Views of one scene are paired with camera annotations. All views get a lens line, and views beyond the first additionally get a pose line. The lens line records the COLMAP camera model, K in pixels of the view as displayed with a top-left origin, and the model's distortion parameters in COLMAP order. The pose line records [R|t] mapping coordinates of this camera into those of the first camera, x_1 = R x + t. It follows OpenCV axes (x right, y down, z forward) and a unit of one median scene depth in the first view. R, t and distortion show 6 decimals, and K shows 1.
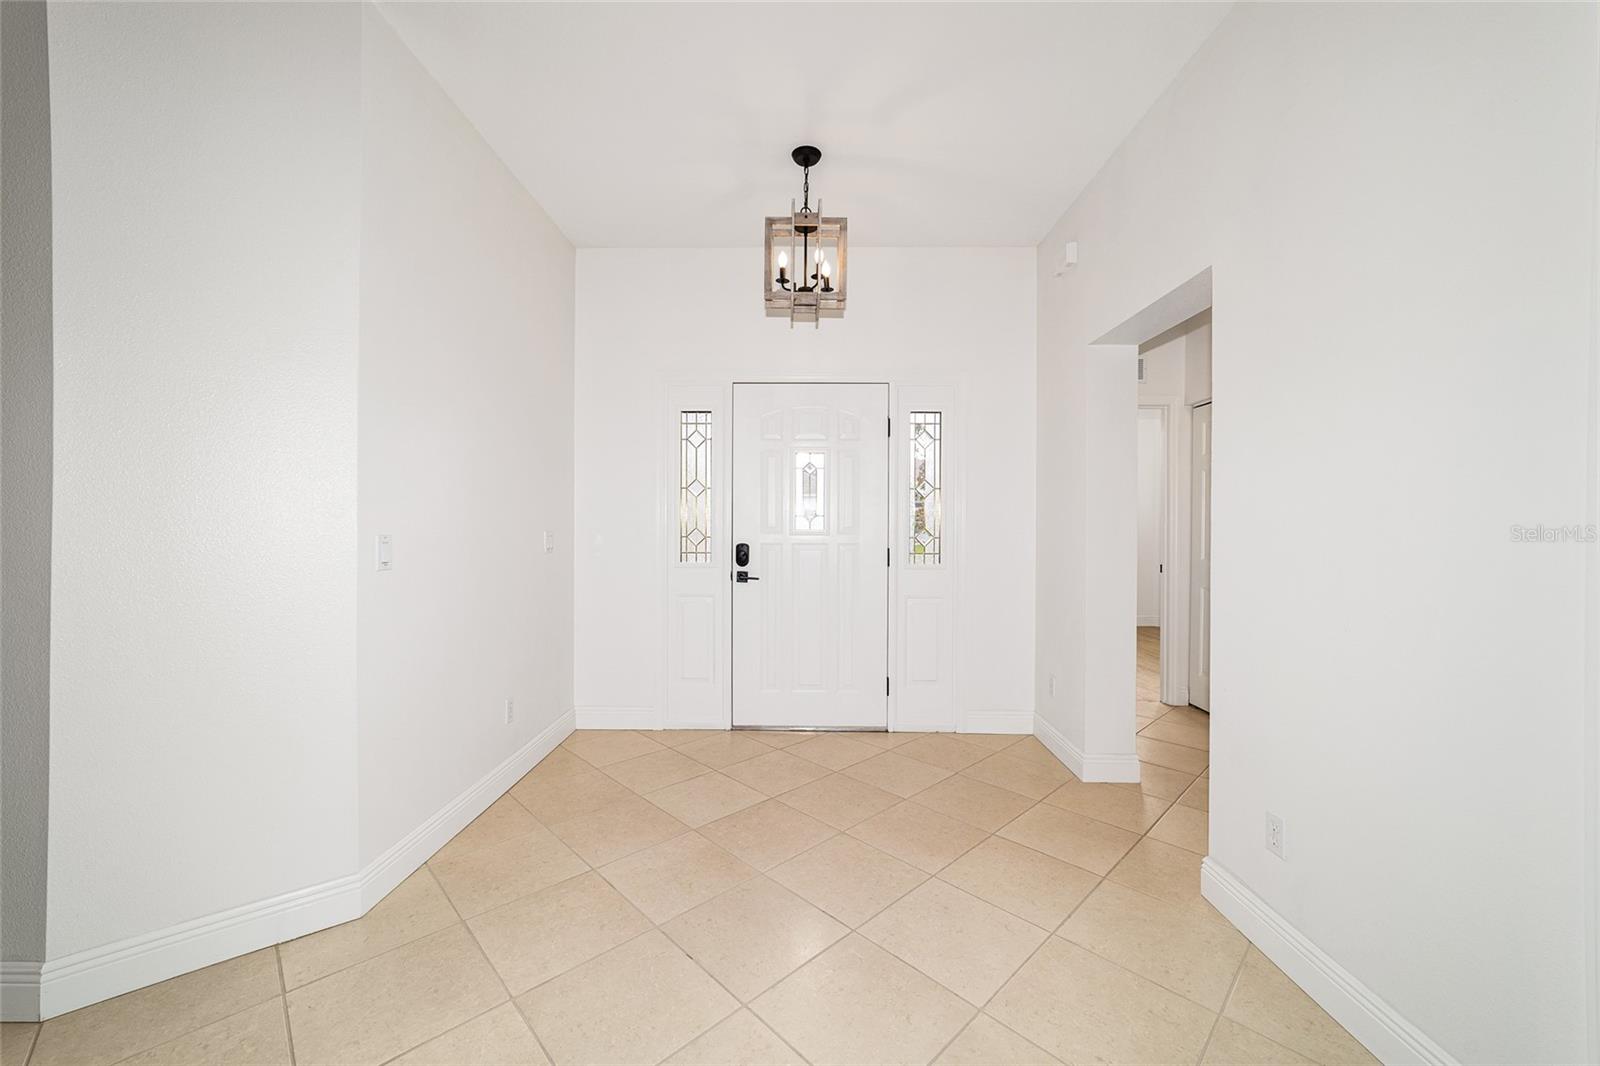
lens RADIAL K [[615.7, 0, 801.5], [0, 615.7, 528.2], [0, 0, 1]] dist [0.001224, 0.000465]
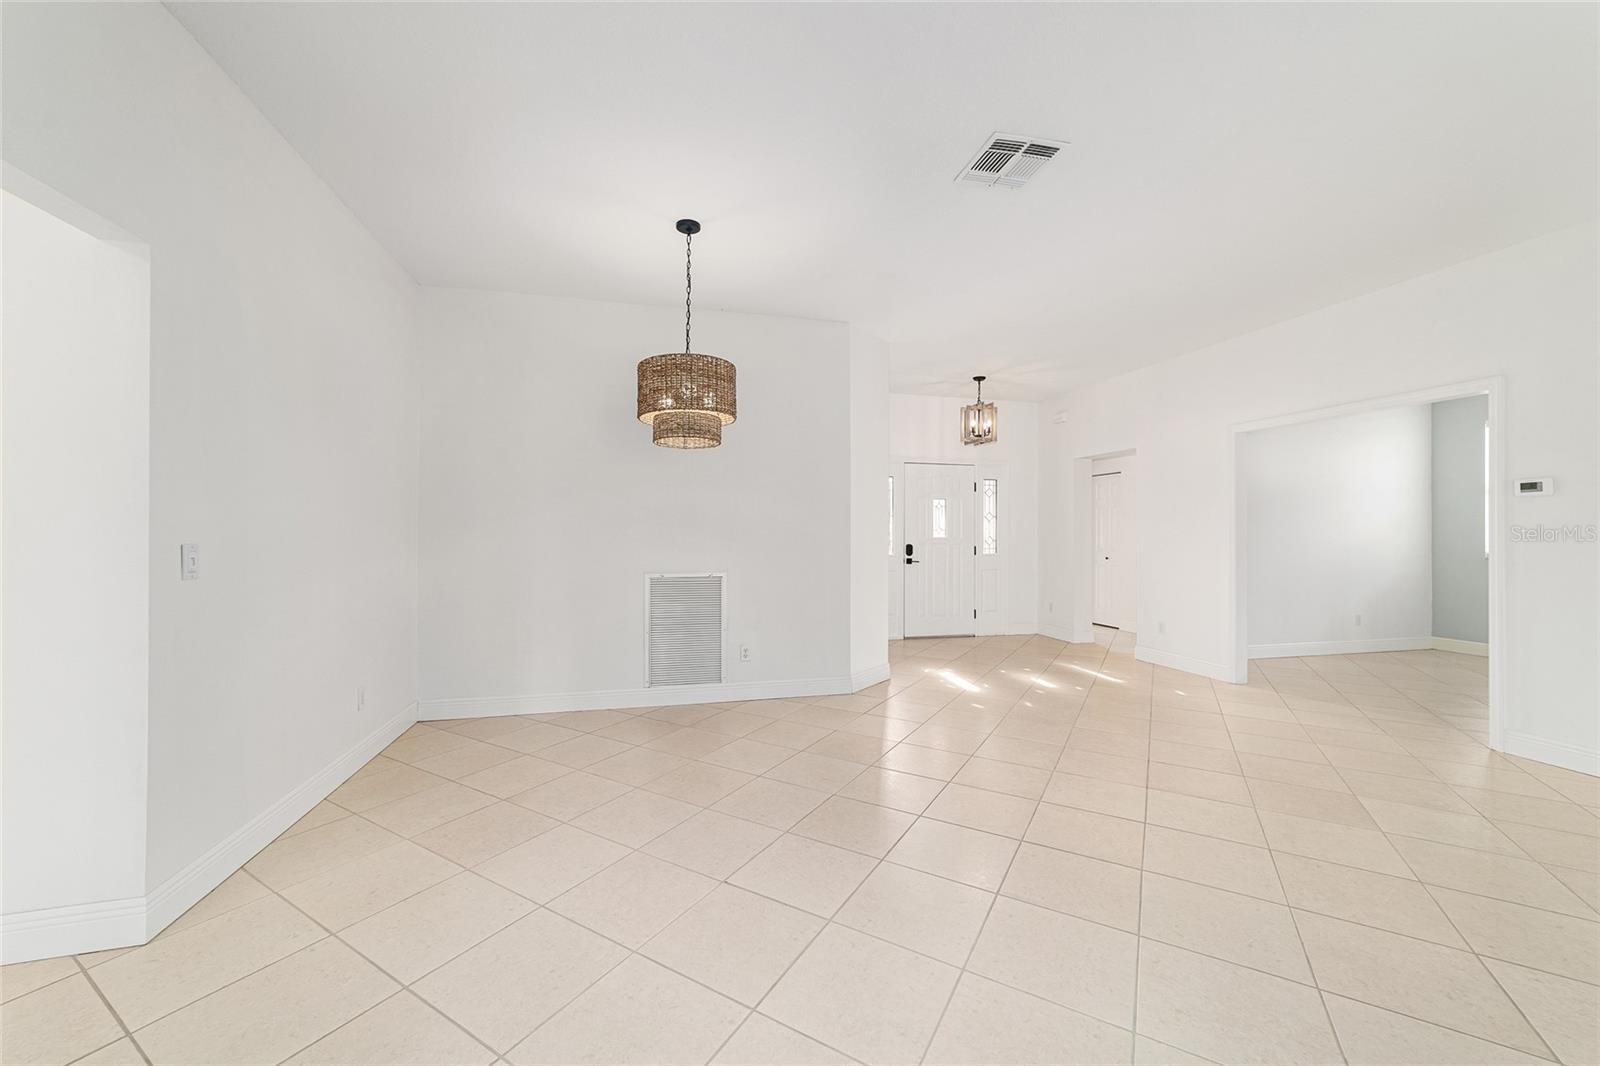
lens RADIAL K [[615.7, 0, 801.5], [0, 615.7, 528.2], [0, 0, 1]] dist [0.001224, 0.000465]
pose [[0.963675, 0.001494, 0.267073, -0.965884], [-0.000072, 0.999986, -0.005336, -0.016176], [-0.267078, 0.005123, 0.963661, -0.819953]]
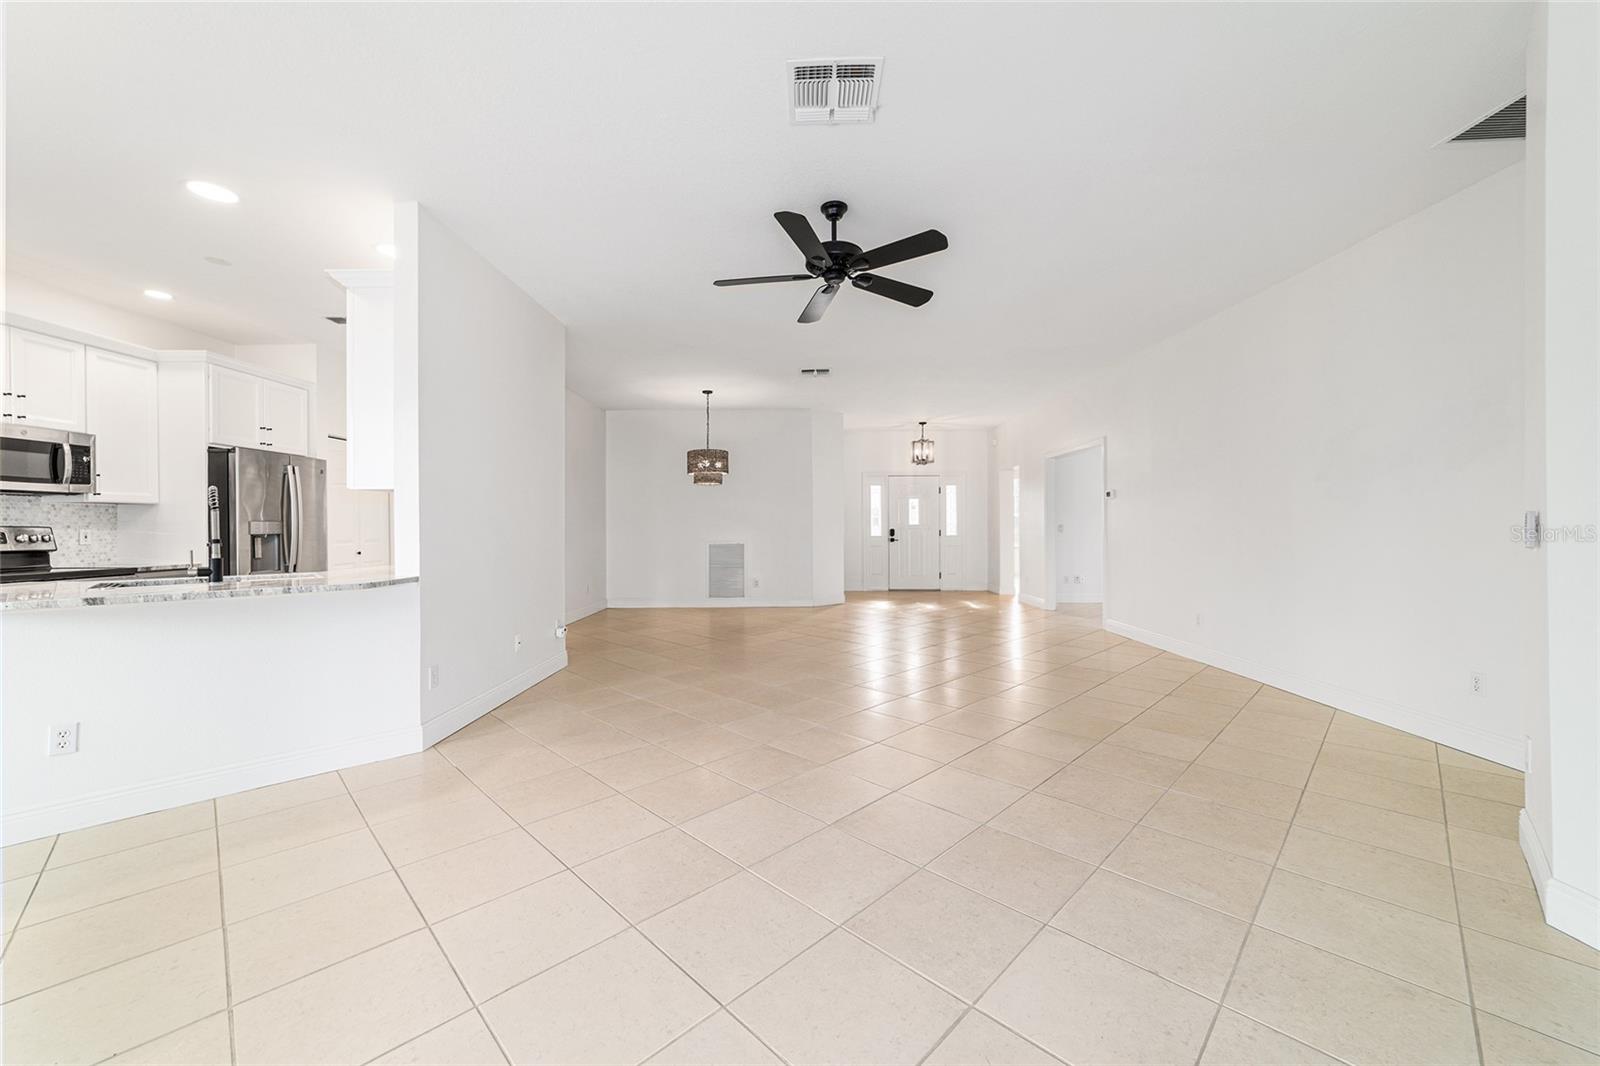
lens RADIAL K [[615.7, 0, 801.5], [0, 615.7, 528.2], [0, 0, 1]] dist [0.001224, 0.000465]
pose [[0.999738, -0.008822, 0.021108, -0.611583], [0.008655, 0.999931, 0.007980, -0.006511], [-0.021176, -0.007796, 0.999745, -2.043424]]
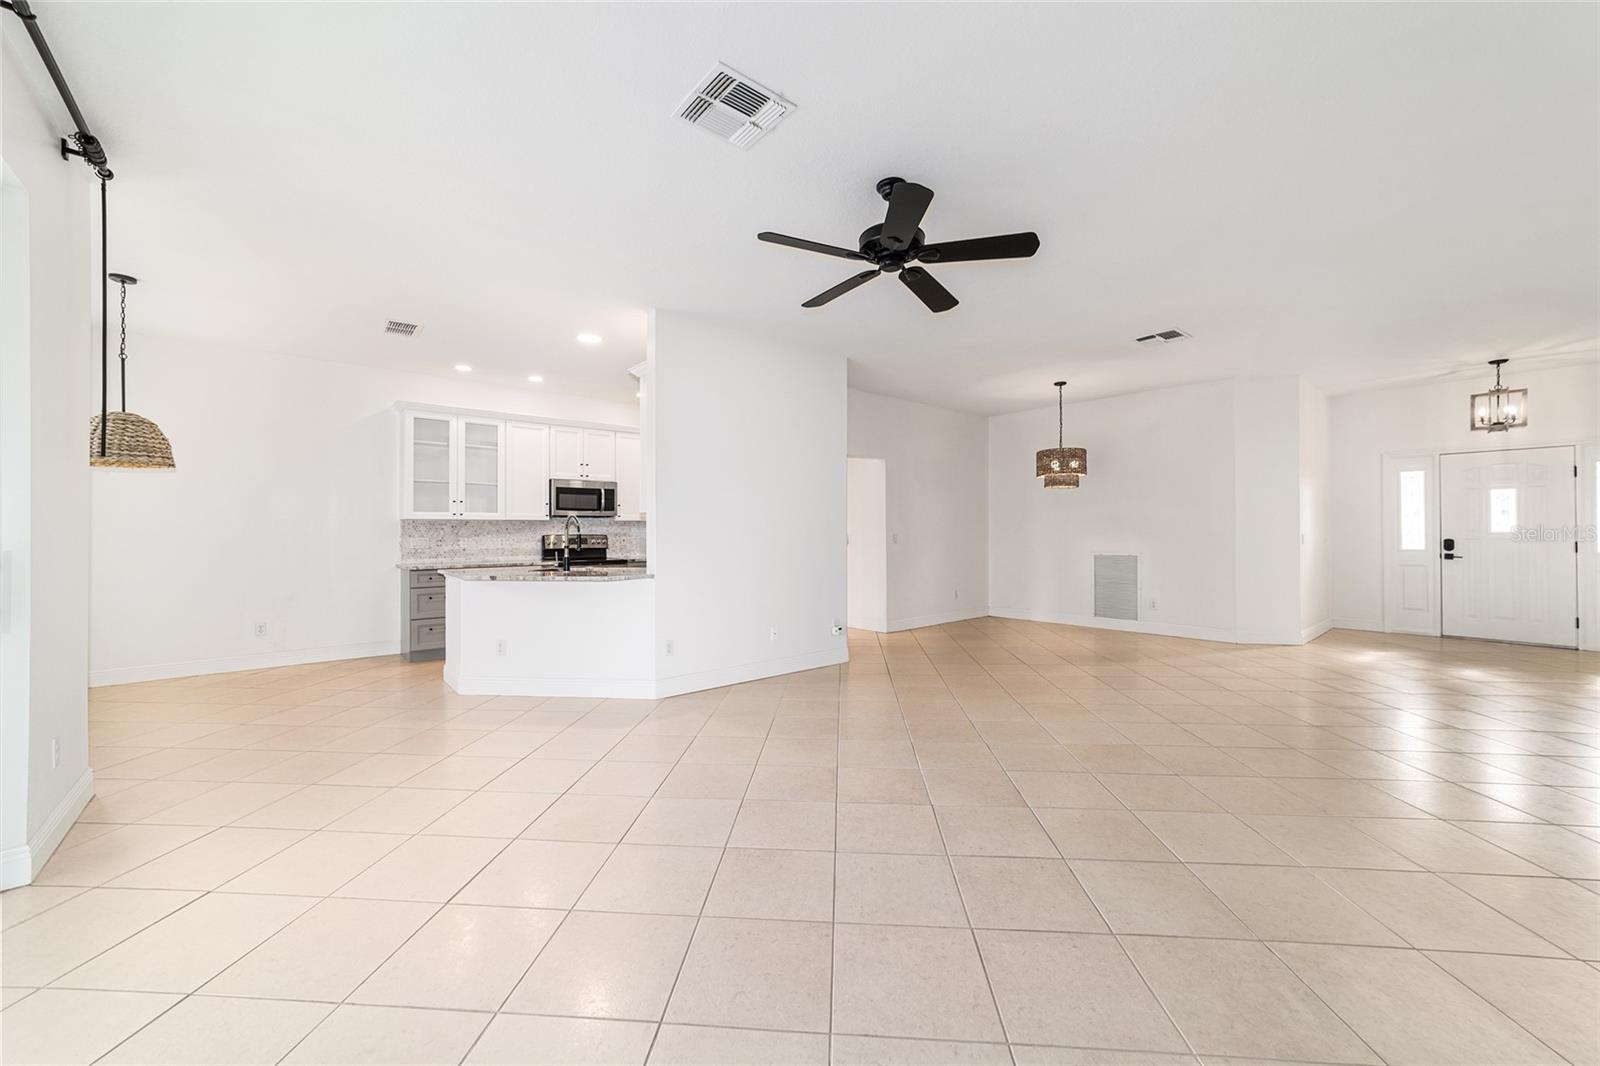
lens RADIAL K [[615.7, 0, 801.5], [0, 615.7, 528.2], [0, 0, 1]] dist [0.001224, 0.000465]
pose [[0.671985, -0.010089, -0.740496, -0.028887], [0.009948, 0.999940, -0.004596, -0.019156], [0.740498, -0.004278, 0.672045, -1.764877]]
